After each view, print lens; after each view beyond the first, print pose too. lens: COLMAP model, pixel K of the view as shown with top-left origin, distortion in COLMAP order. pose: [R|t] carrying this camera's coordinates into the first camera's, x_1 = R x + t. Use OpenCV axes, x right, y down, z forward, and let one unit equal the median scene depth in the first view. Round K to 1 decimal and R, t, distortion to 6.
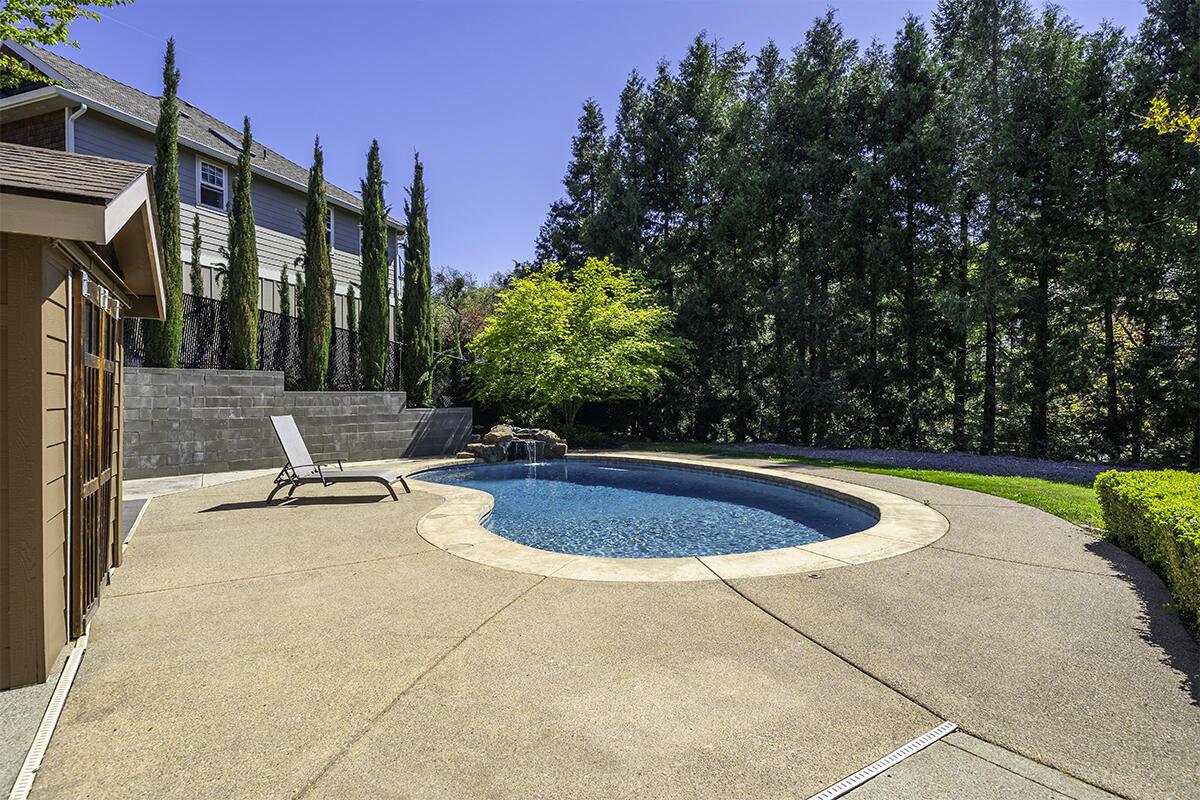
lens RADIAL K [[640.7, 0, 600.2], [0, 640.7, 398.6], [0, 0, 1]] dist [0.001412, 0.001670]
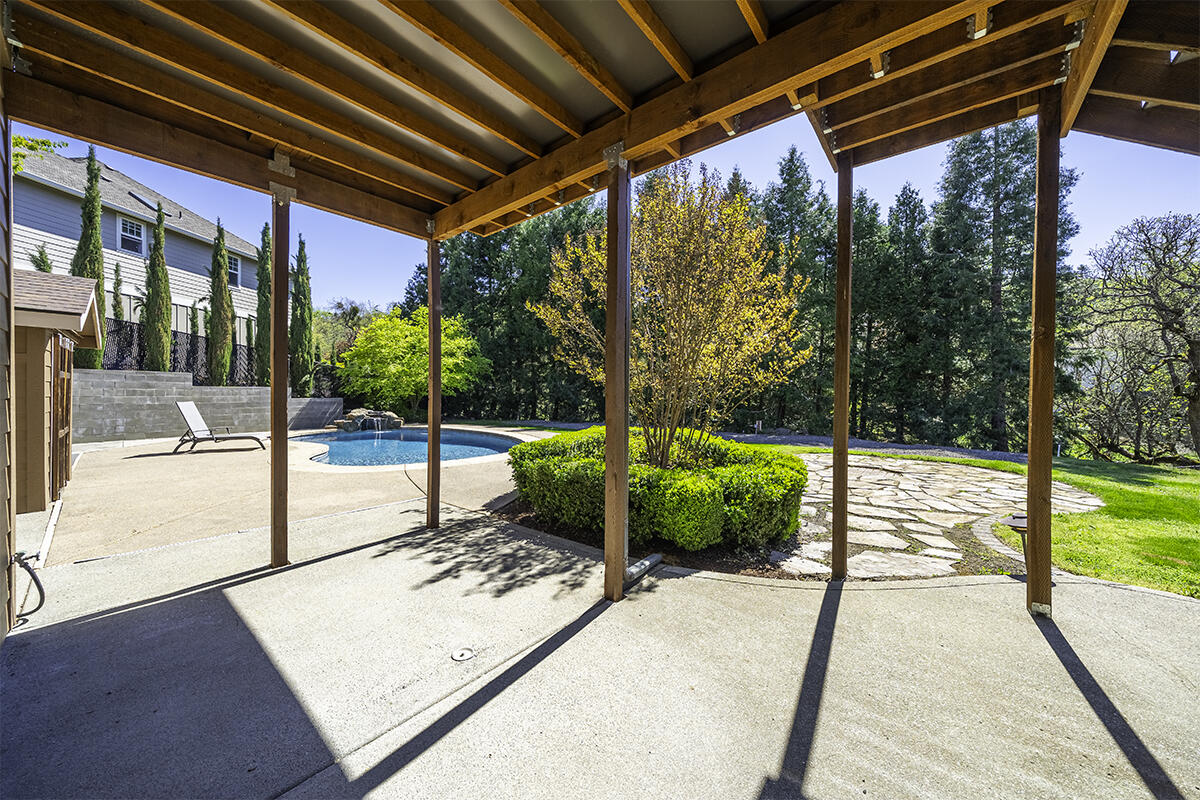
lens RADIAL K [[418.9, 0, 603.6], [0, 418.9, 398.1], [0, 0, 1]] dist [-0.001528, -0.000389]
pose [[0.954138, 0.008416, 0.299248, 0.127649], [-0.011911, 0.999880, 0.009855, -0.003740], [-0.299129, -0.012968, 0.954125, -0.215045]]
